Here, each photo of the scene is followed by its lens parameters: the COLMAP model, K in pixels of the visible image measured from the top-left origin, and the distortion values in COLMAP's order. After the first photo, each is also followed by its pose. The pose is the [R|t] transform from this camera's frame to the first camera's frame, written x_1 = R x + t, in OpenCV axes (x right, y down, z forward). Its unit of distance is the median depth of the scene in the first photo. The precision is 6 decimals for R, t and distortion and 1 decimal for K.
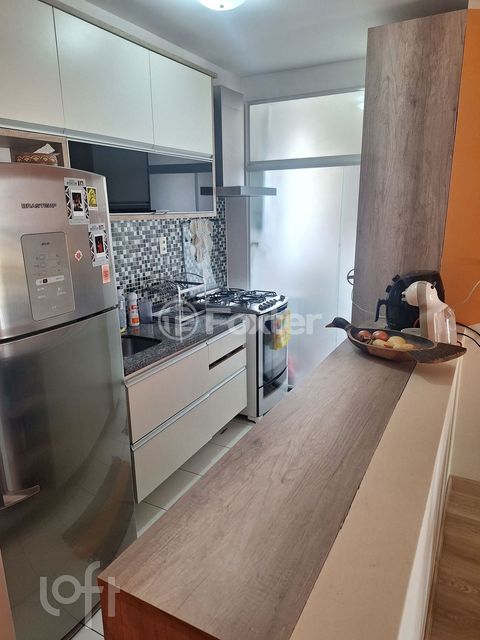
lens RADIAL K [[451.8, 0, 240.8], [0, 451.8, 318.1], [0, 0, 1]] dist [0.036372, -0.015237]
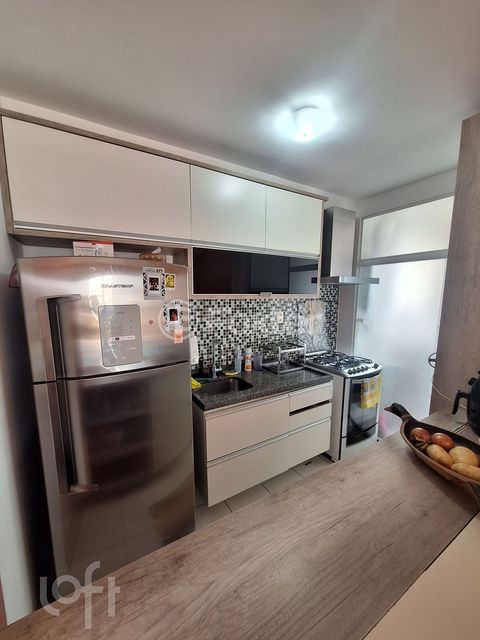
lens RADIAL K [[253.0, 0, 240.0], [0, 253.0, 326.7], [0, 0, 1]] dist [-0.009609, 0.000038]
pose [[0.851731, 0.080891, -0.517698, 0.145510], [-0.137936, 0.987777, -0.072594, -0.057424], [0.505498, 0.133240, 0.852478, 0.264411]]
